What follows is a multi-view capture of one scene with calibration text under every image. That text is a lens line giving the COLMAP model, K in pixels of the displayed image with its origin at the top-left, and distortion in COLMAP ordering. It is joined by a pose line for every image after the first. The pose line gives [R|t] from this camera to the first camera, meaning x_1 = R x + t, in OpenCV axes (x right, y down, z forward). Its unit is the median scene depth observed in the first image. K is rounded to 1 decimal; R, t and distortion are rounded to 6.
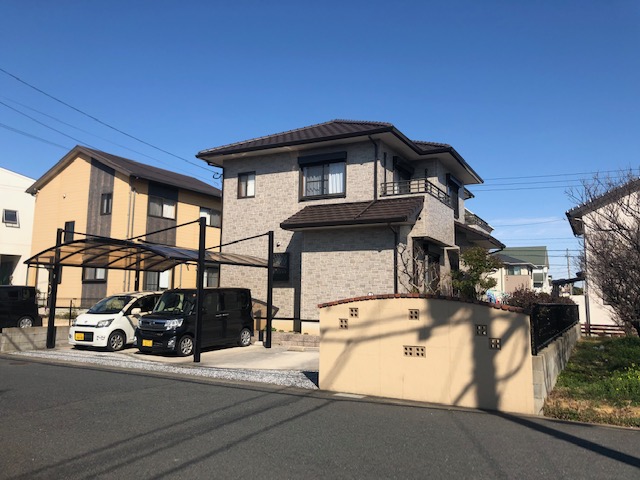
lens RADIAL K [[531.3, 0, 320.0], [0, 531.3, 240.0], [0, 0, 1]] dist [0.002081, -0.001588]
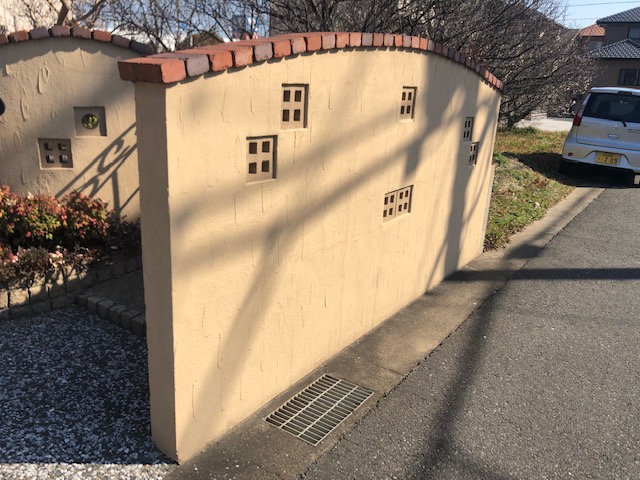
lens RADIAL K [[507.4, 0, 320.0], [0, 507.4, 240.0], [0, 0, 1]] dist [-0.010387, -0.010349]
pose [[0.086119, -0.310173, 0.946772, -0.148351], [-0.164199, 0.932888, 0.320560, 0.115130], [-0.982661, -0.183065, 0.029409, 0.938866]]
